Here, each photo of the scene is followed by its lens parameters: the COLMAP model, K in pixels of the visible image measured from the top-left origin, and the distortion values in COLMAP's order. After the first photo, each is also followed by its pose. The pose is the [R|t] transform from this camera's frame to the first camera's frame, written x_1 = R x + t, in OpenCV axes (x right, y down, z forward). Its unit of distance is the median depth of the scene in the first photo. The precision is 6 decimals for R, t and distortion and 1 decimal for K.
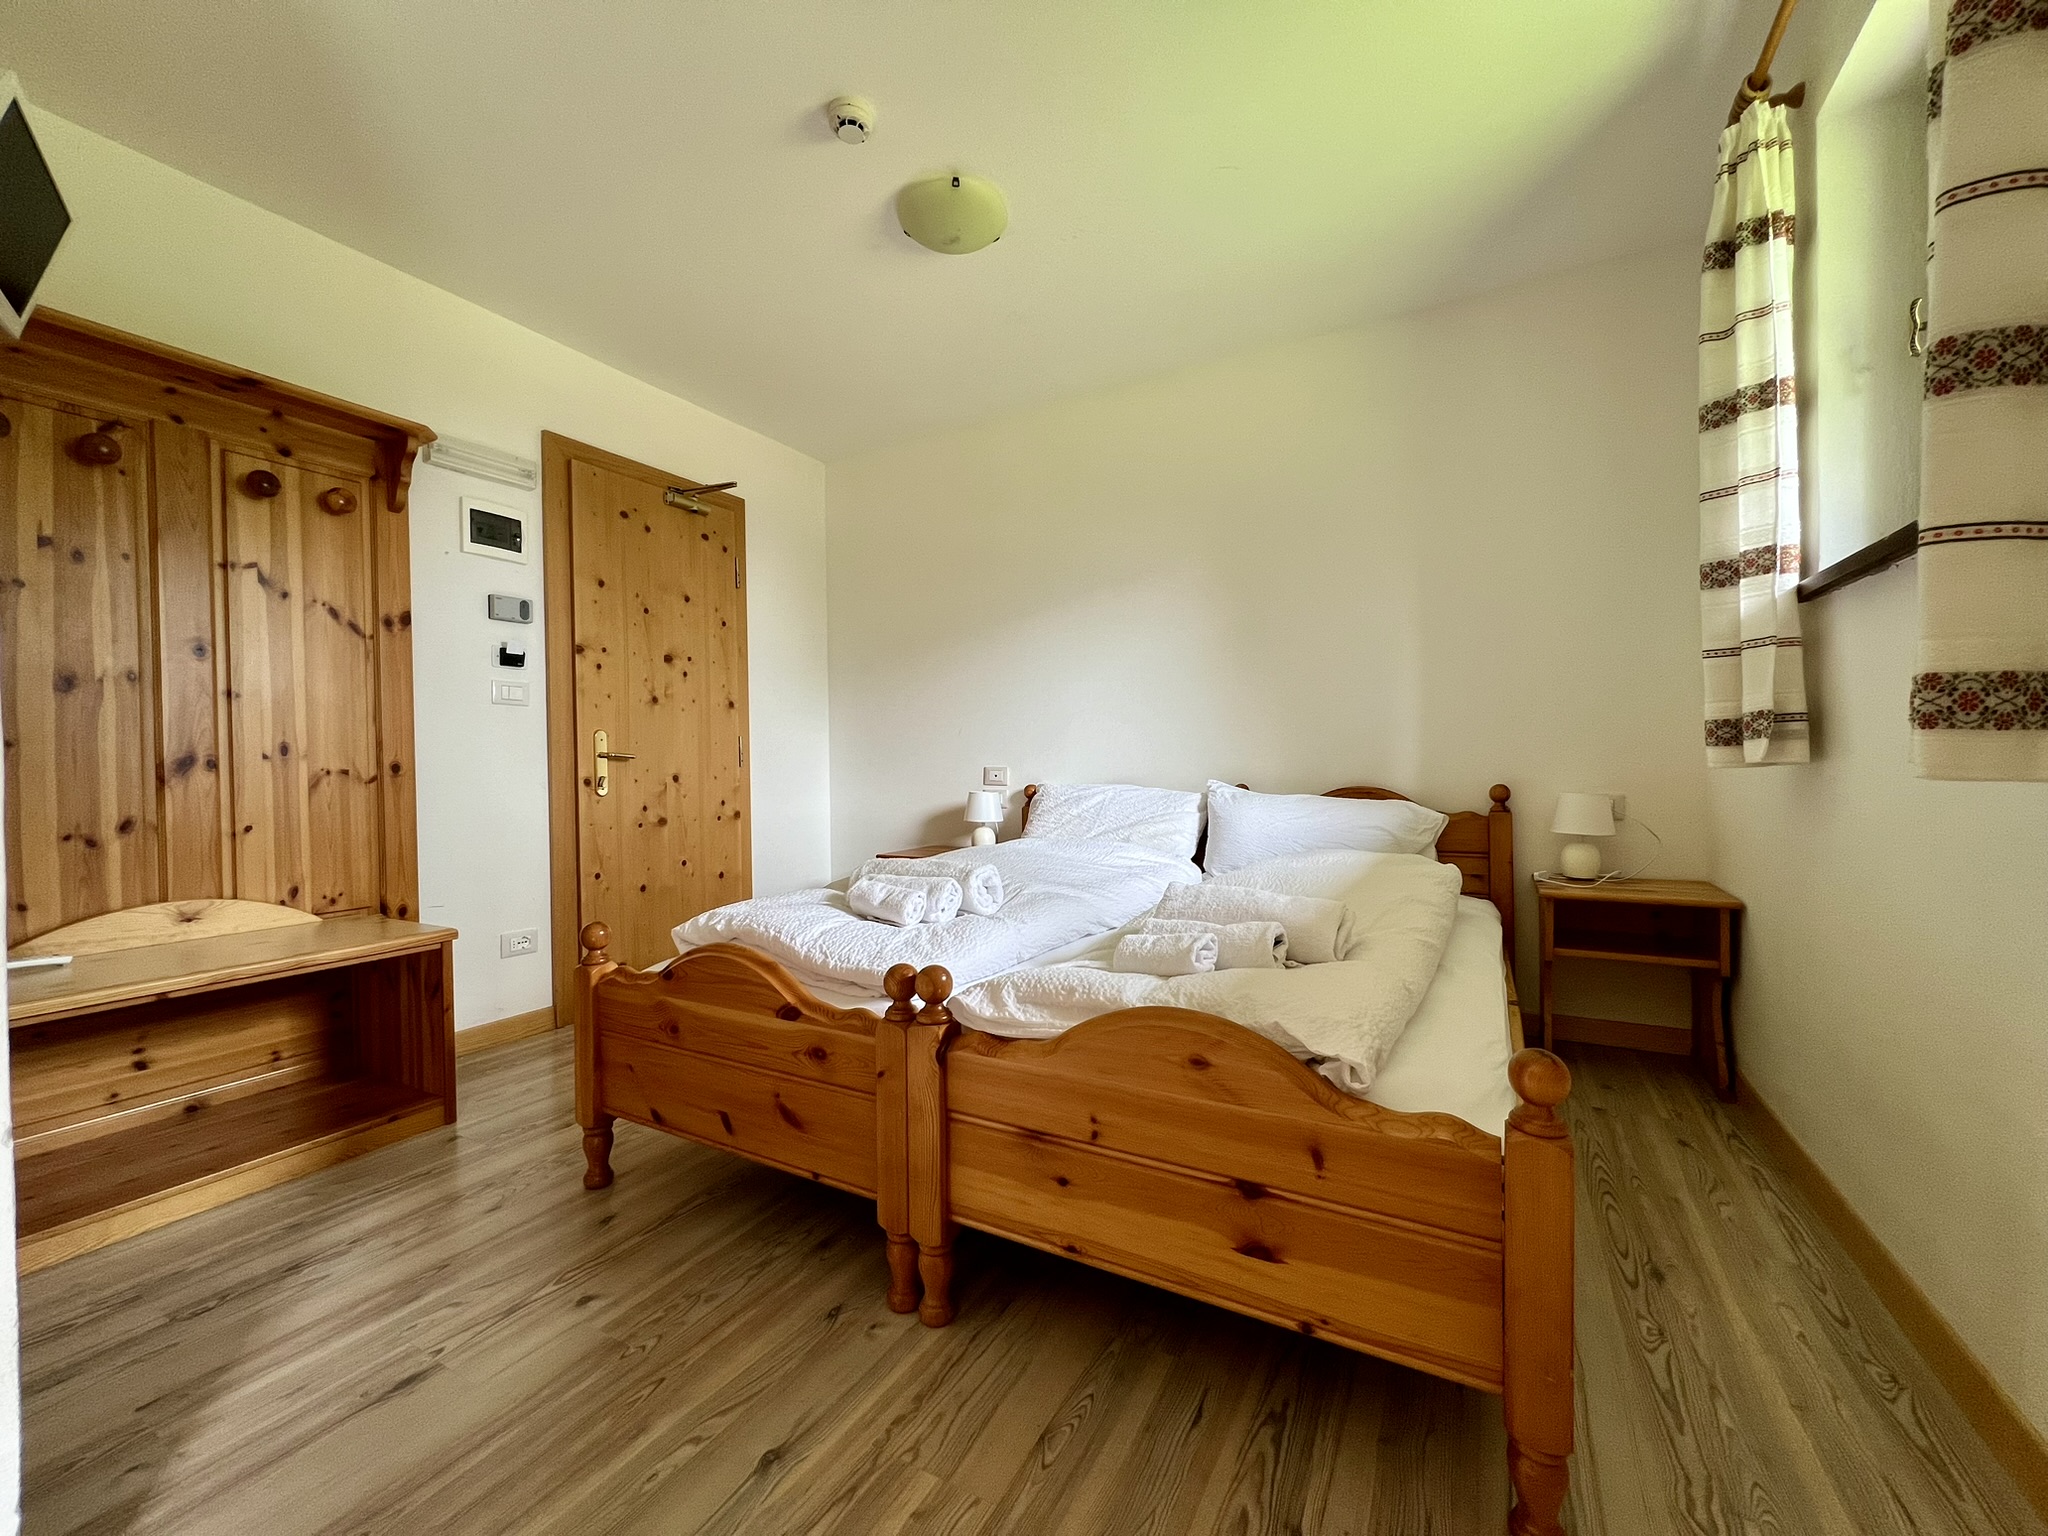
lens RADIAL K [[815.3, 0, 1029.1], [0, 815.3, 768.9], [0, 0, 1]] dist [-0.001236, 0.000559]
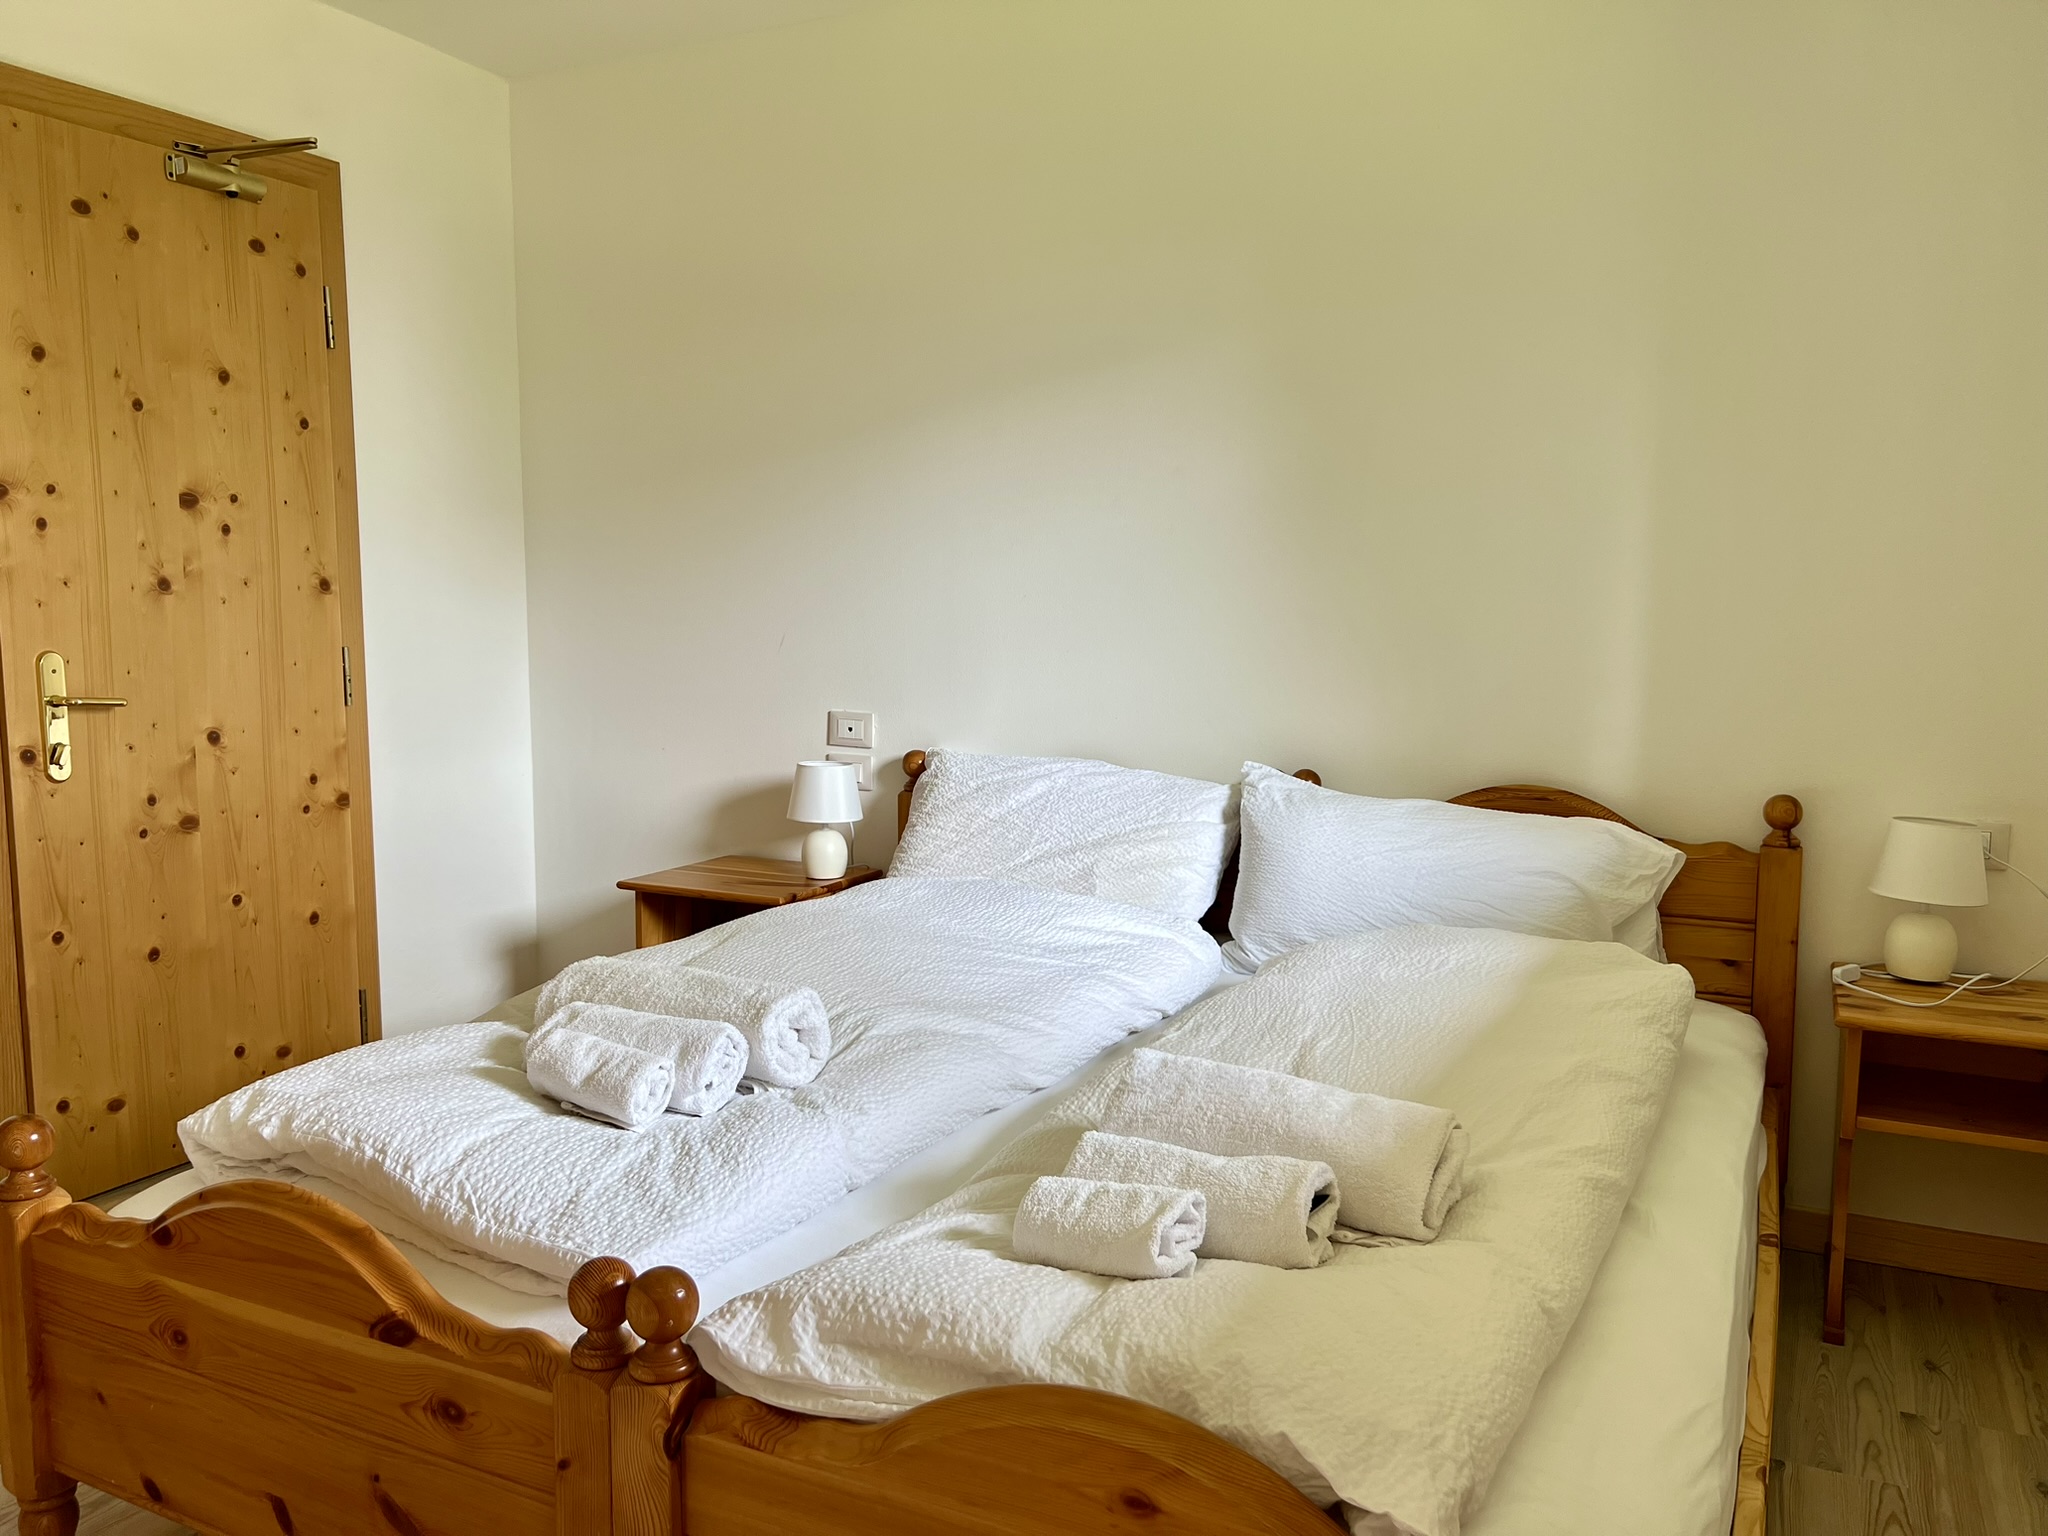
lens RADIAL K [[1532.6, 0, 1015.3], [0, 1532.6, 768.4], [0, 0, 1]] dist [0.058295, -0.061552]
pose [[0.999034, 0.011430, 0.042428, 0.053696], [-0.015717, 0.994647, 0.102126, -0.154245], [-0.041034, -0.102694, 0.993866, 0.027845]]
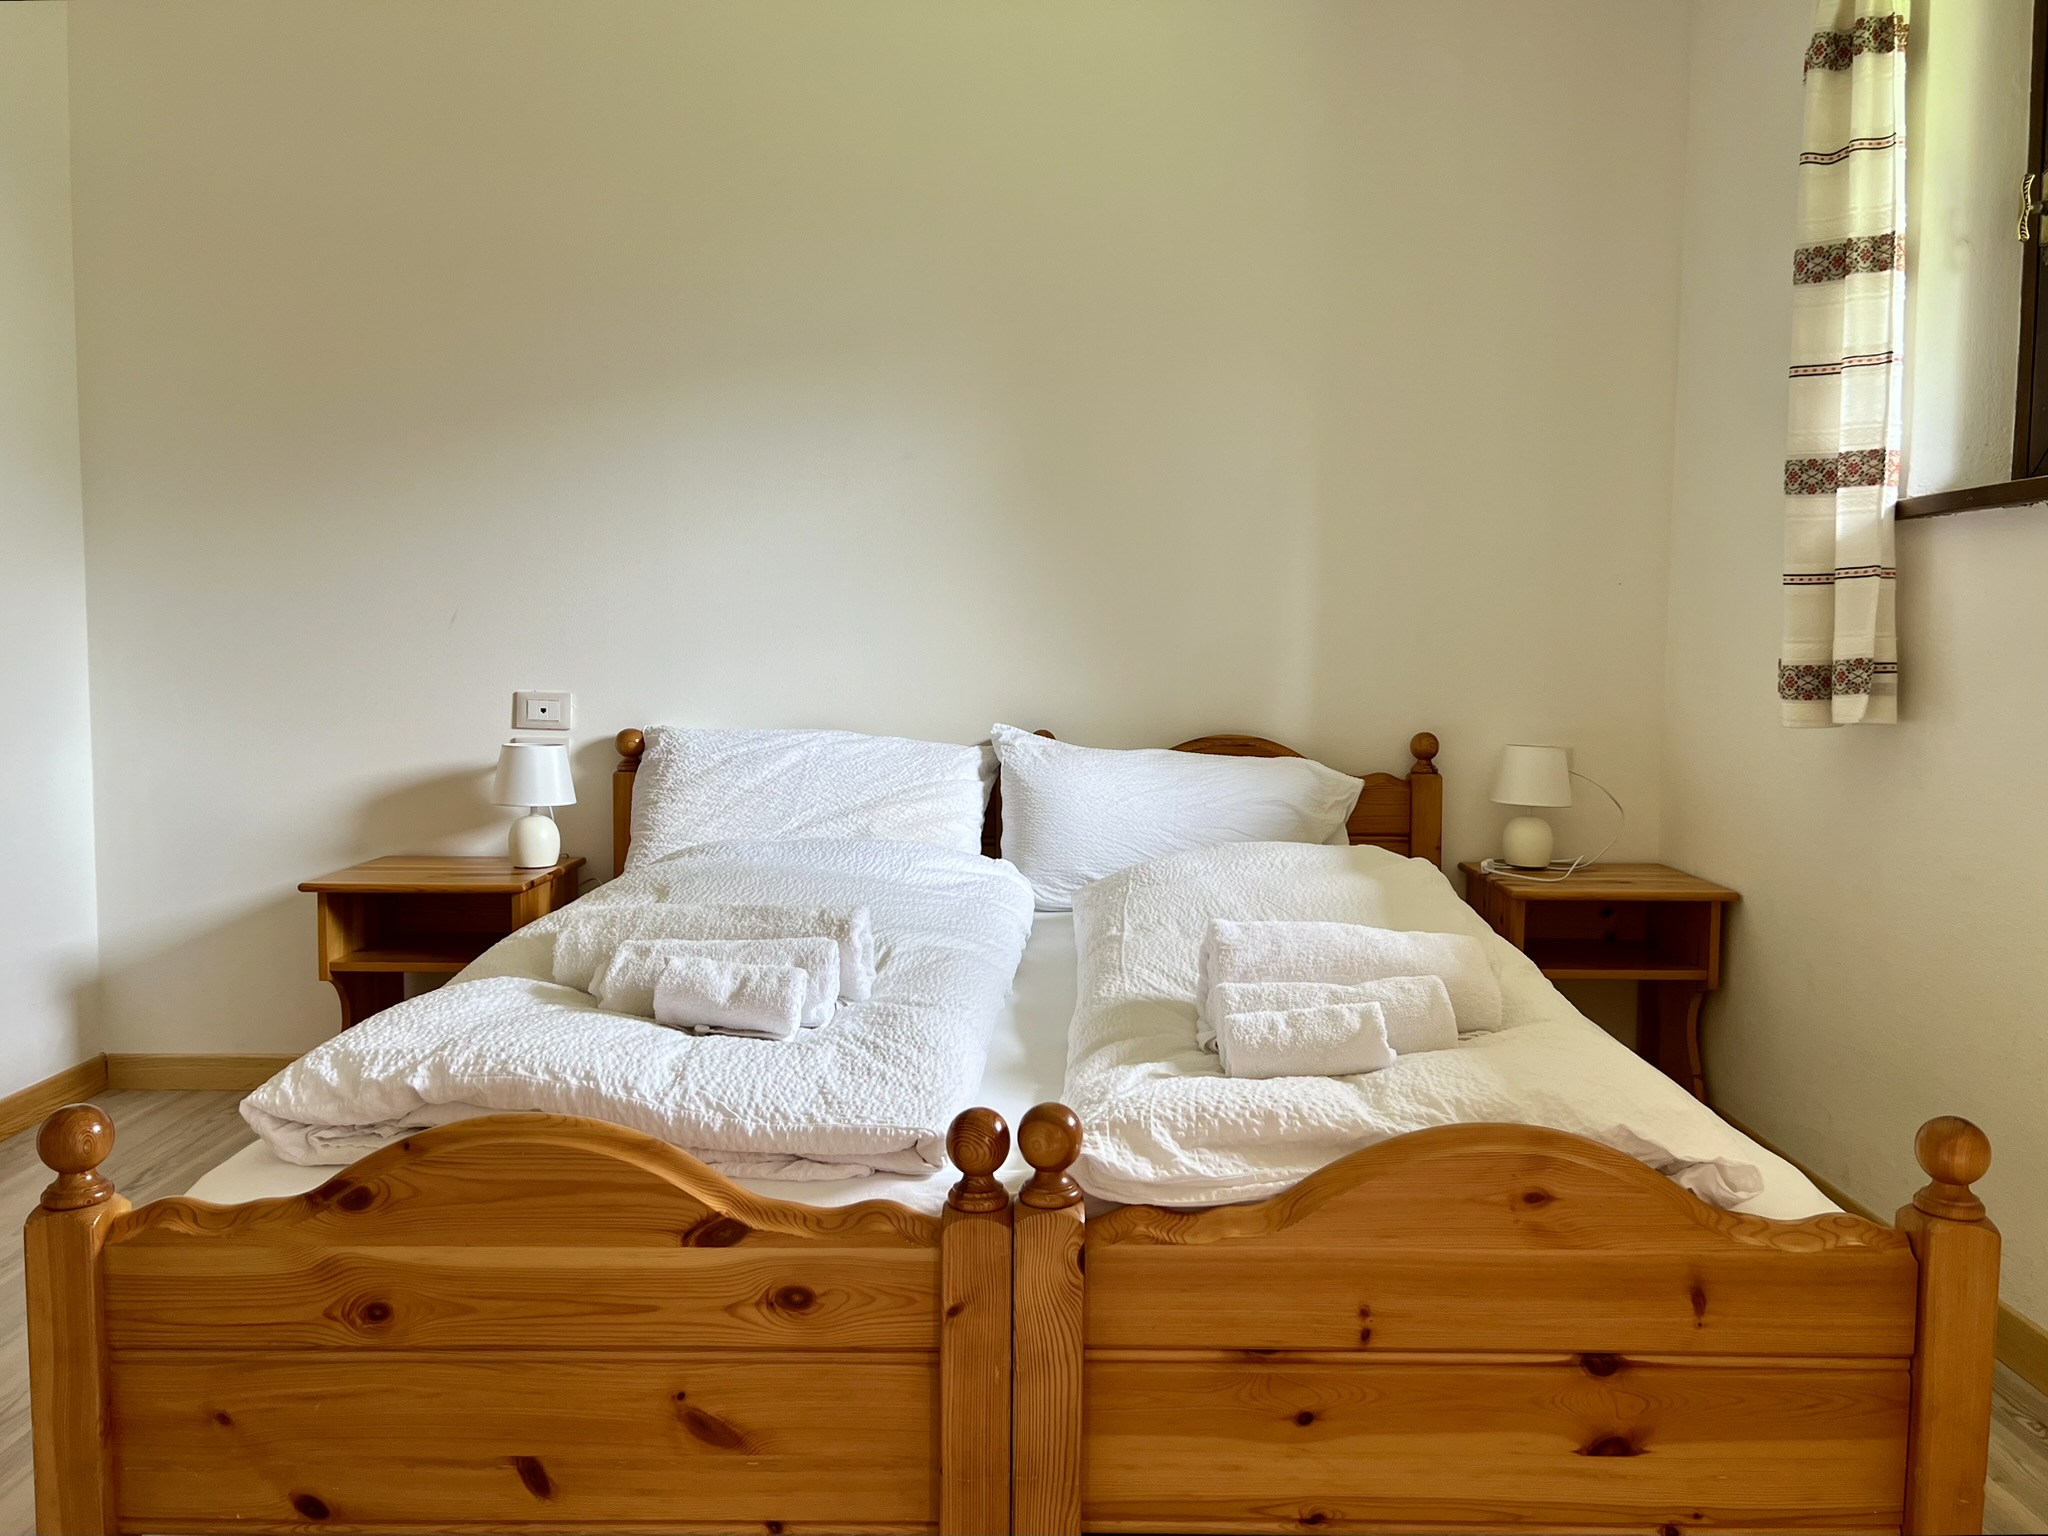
lens RADIAL K [[1542.3, 0, 1036.1], [0, 1542.3, 755.3], [0, 0, 1]] dist [0.053782, -0.063553]
pose [[0.872883, -0.016639, 0.487646, -0.541006], [-0.014296, 0.998117, 0.059647, -0.056329], [-0.487721, -0.059037, 0.871001, 0.062950]]
